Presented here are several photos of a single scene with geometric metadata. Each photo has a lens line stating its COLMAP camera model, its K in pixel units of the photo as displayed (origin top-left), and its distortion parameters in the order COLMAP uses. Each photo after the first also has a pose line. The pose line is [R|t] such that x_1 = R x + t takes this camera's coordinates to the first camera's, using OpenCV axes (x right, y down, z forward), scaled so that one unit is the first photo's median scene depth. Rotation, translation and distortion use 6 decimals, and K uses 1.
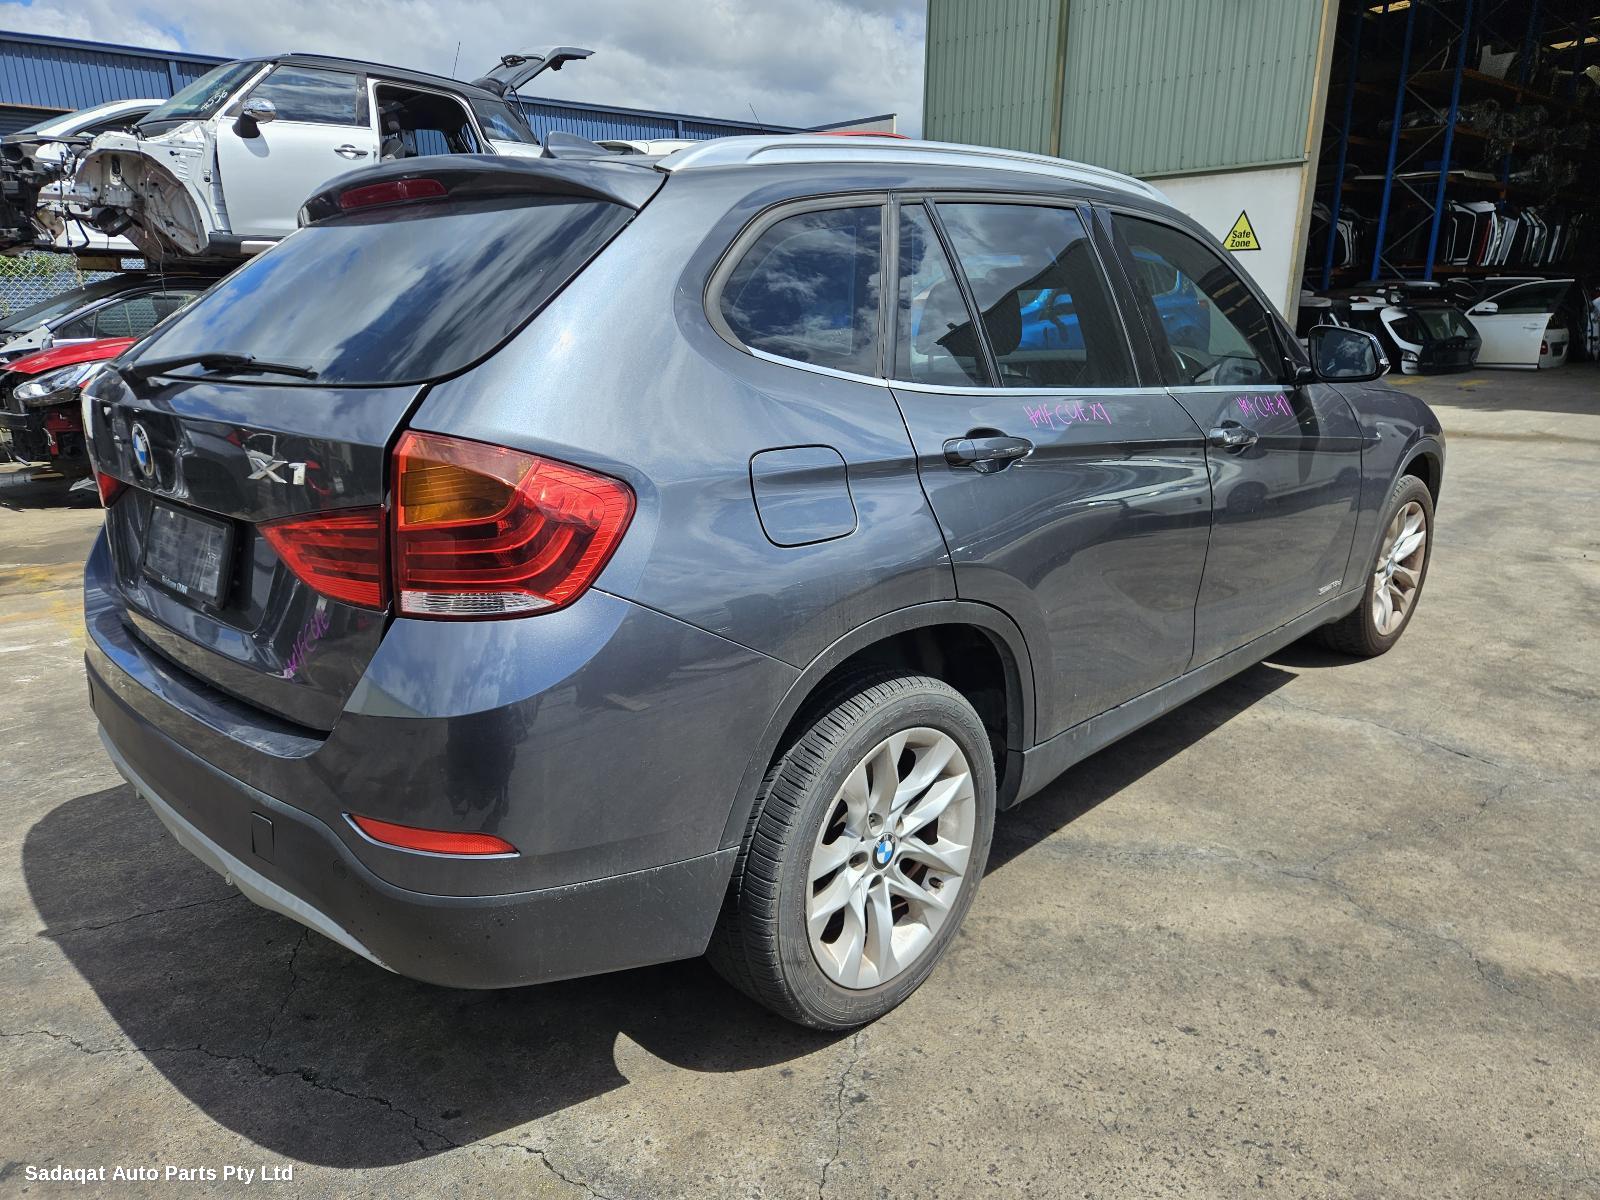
lens RADIAL K [[1150.8, 0, 800.0], [0, 1150.8, 600.0], [0, 0, 1]] dist [-0.001328, -0.001636]
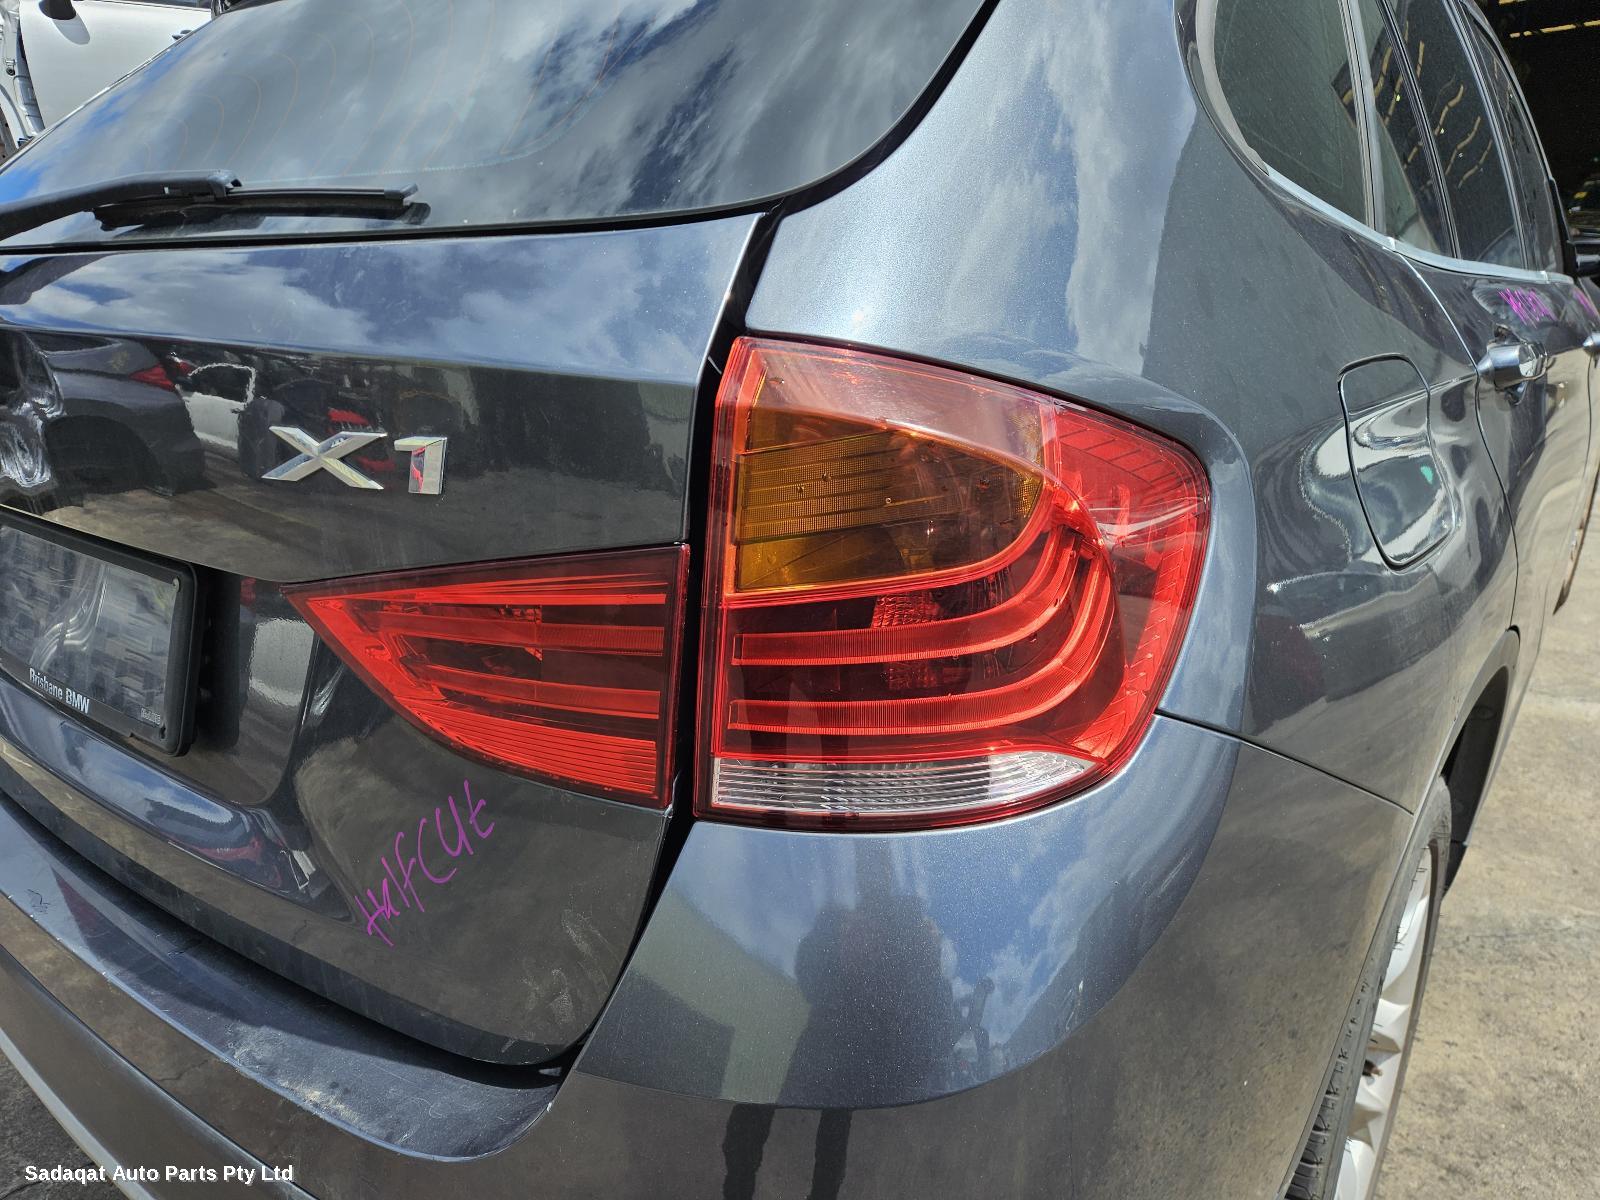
lens RADIAL K [[1144.9, 0, 770.3], [0, 1144.9, 581.2], [0, 0, 1]] dist [-0.135528, 0.127941]
pose [[0.993110, -0.040517, 0.109961, -0.337139], [0.035042, 0.998070, 0.051276, -0.079904], [-0.111826, -0.047069, 0.992612, 0.577036]]
